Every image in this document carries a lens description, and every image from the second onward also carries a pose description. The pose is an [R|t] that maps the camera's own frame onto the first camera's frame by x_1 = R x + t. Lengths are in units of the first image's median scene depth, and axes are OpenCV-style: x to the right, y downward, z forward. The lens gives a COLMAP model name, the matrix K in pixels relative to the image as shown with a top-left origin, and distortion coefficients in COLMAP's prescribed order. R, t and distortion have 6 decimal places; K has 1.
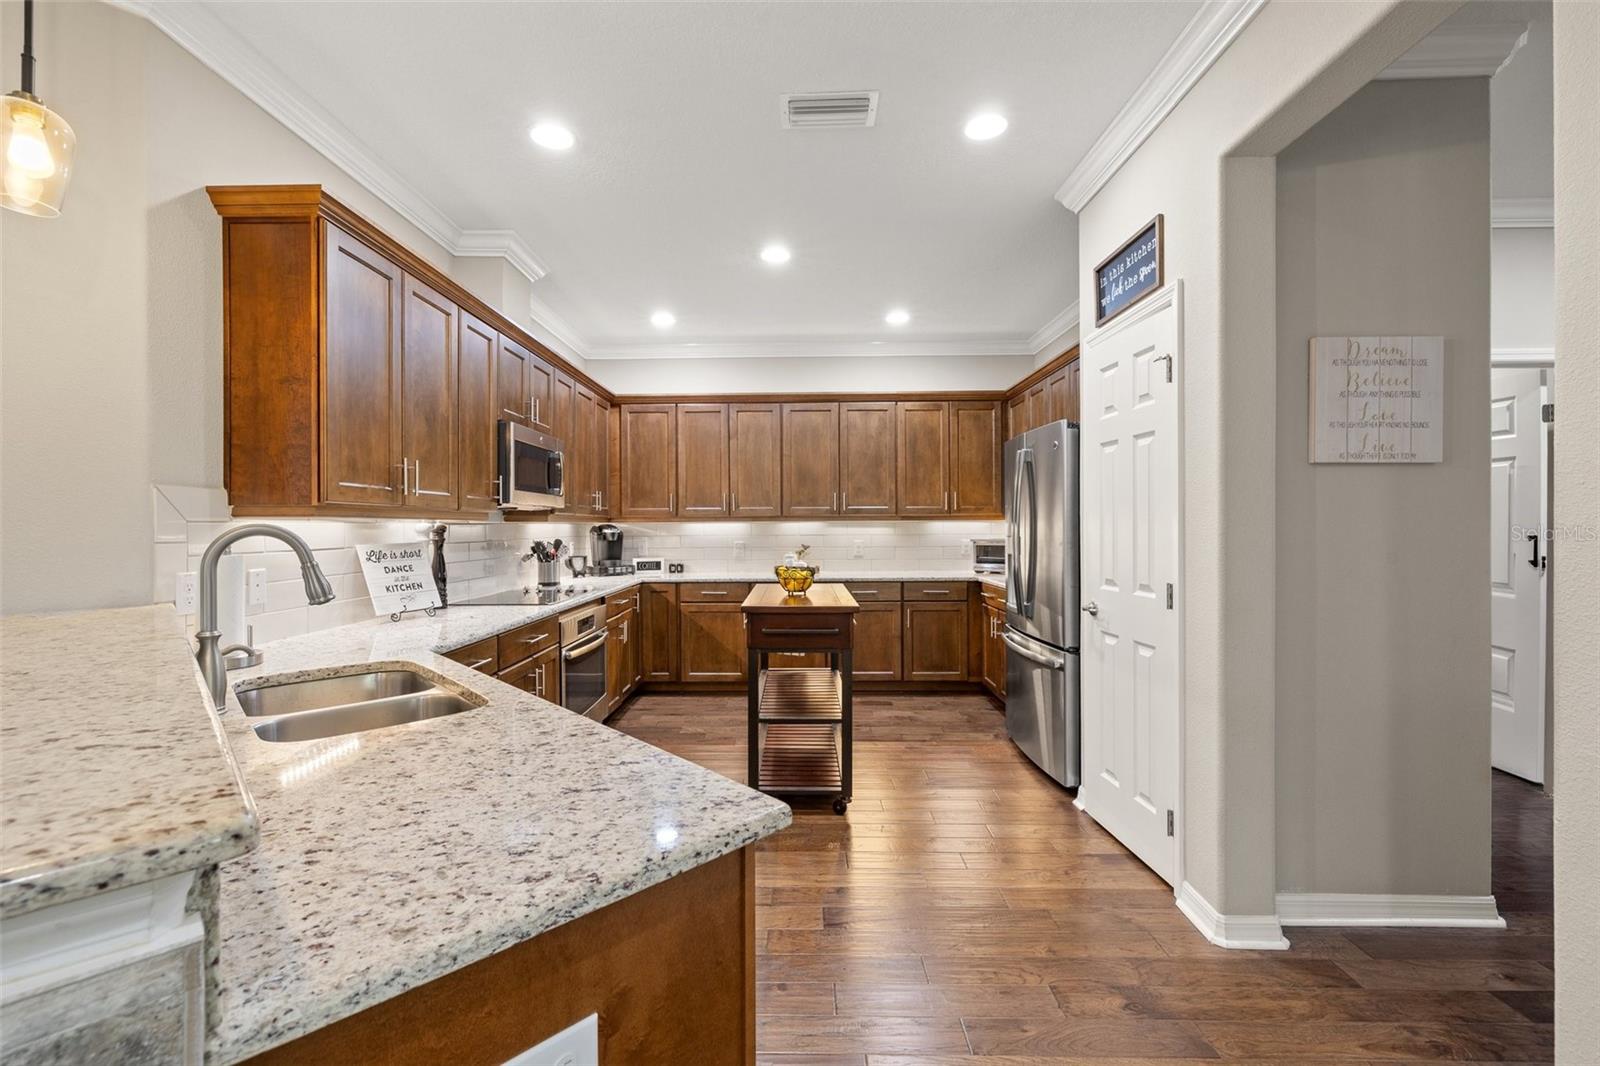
lens RADIAL K [[672.1, 0, 783.5], [0, 672.1, 524.1], [0, 0, 1]] dist [0.002104, -0.000212]
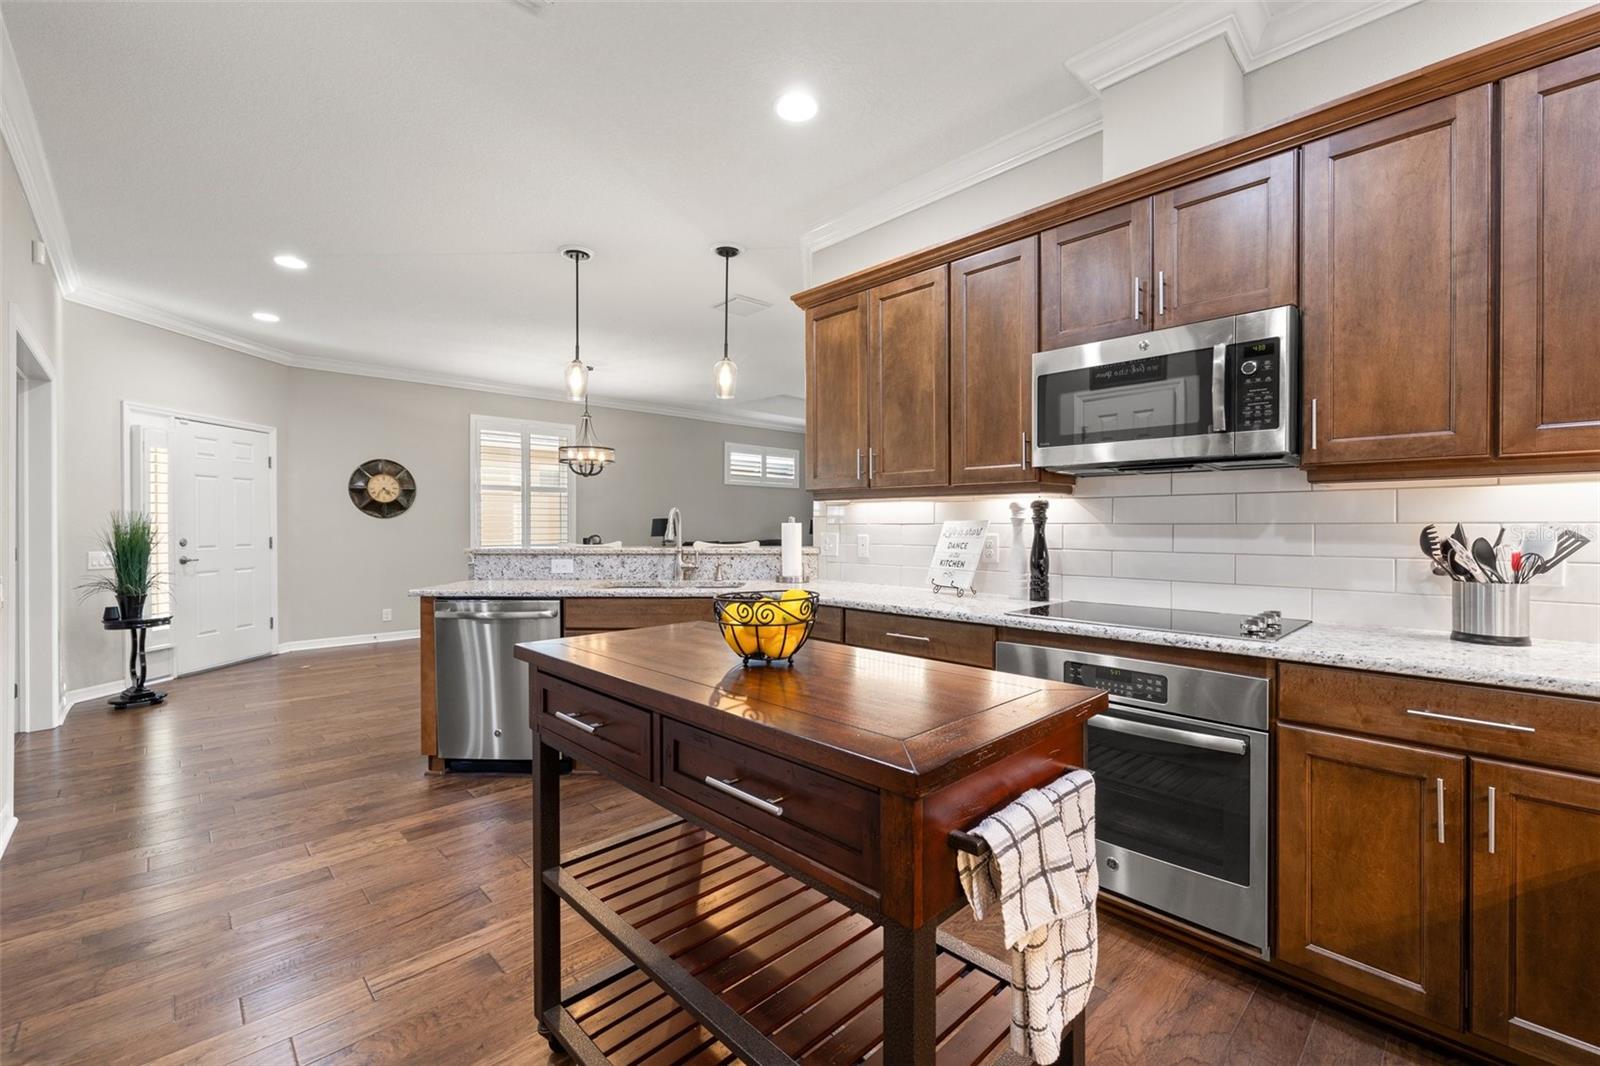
lens RADIAL K [[672.1, 0, 792.8], [0, 672.1, 525.8], [0, 0, 1]] dist [0.002104, -0.000212]
pose [[-0.707841, 0.007761, -0.706329, 0.214838], [0.006279, 0.999969, 0.004695, 0.019693], [0.706344, -0.001112, -0.707868, 1.001096]]
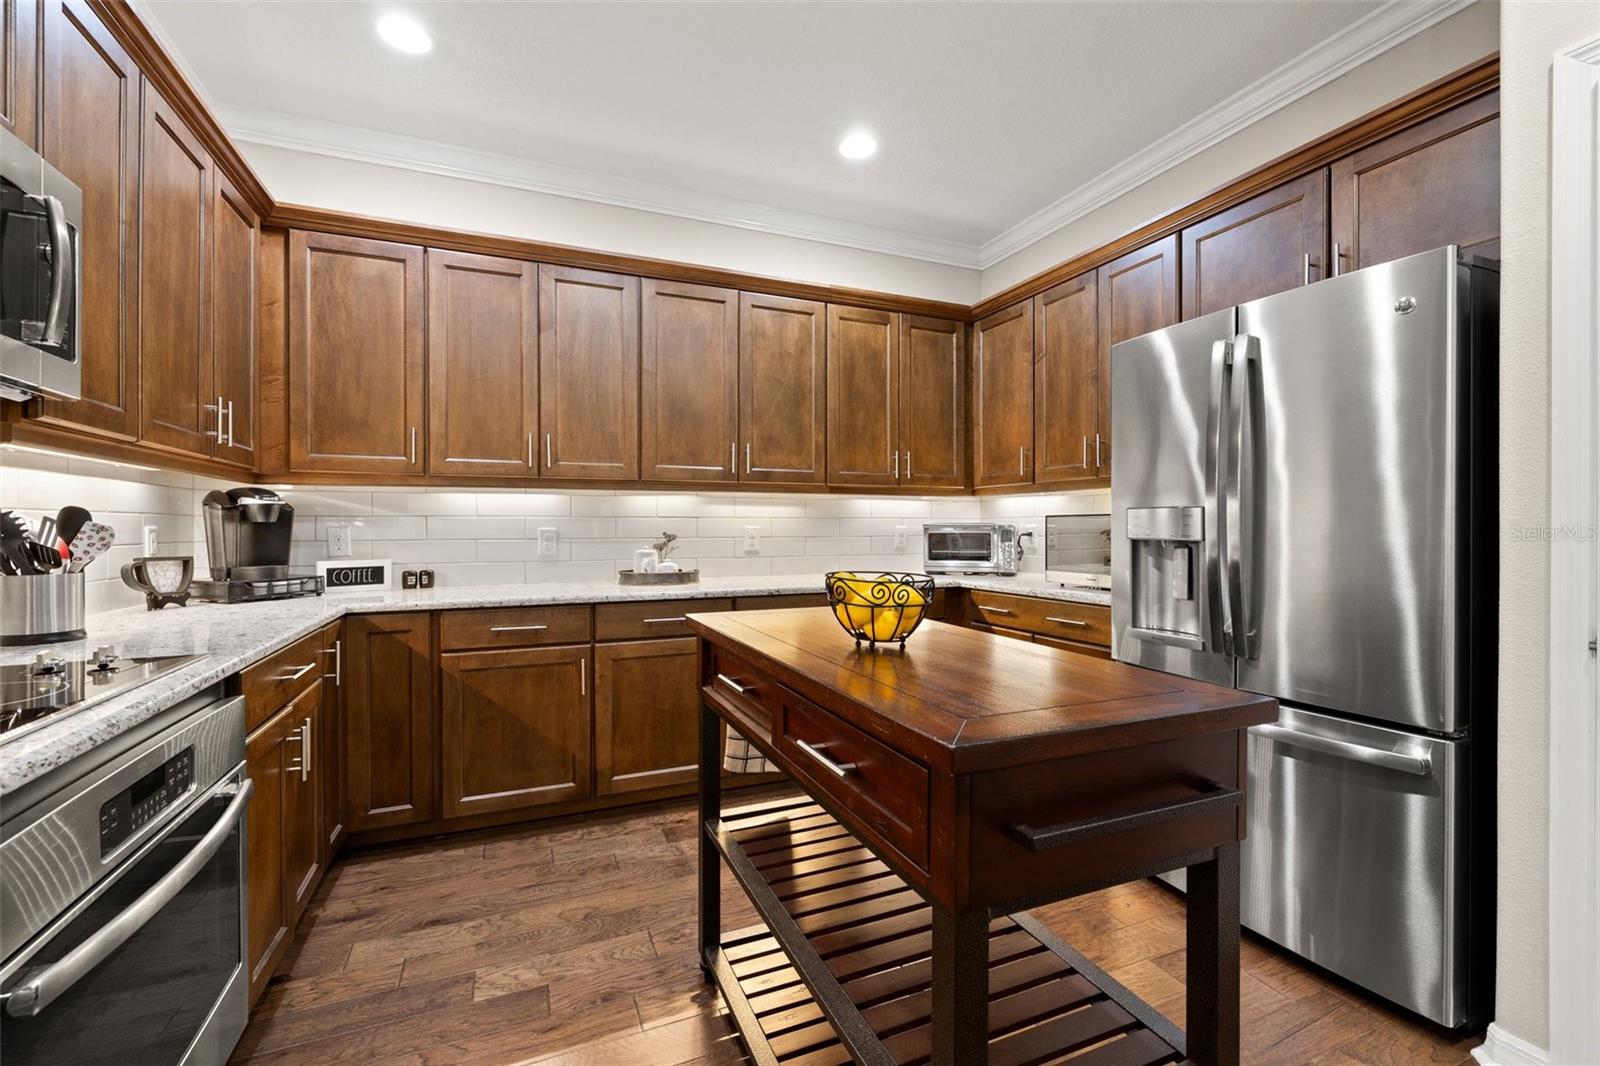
lens RADIAL K [[672.1, 0, 786.5], [0, 672.1, 527.2], [0, 0, 1]] dist [0.002104, -0.000212]
pose [[0.915997, 0.003842, 0.401166, -0.137492], [-0.004905, 0.999987, 0.001622, 0.030160], [-0.401155, -0.003454, 0.916004, 0.533186]]
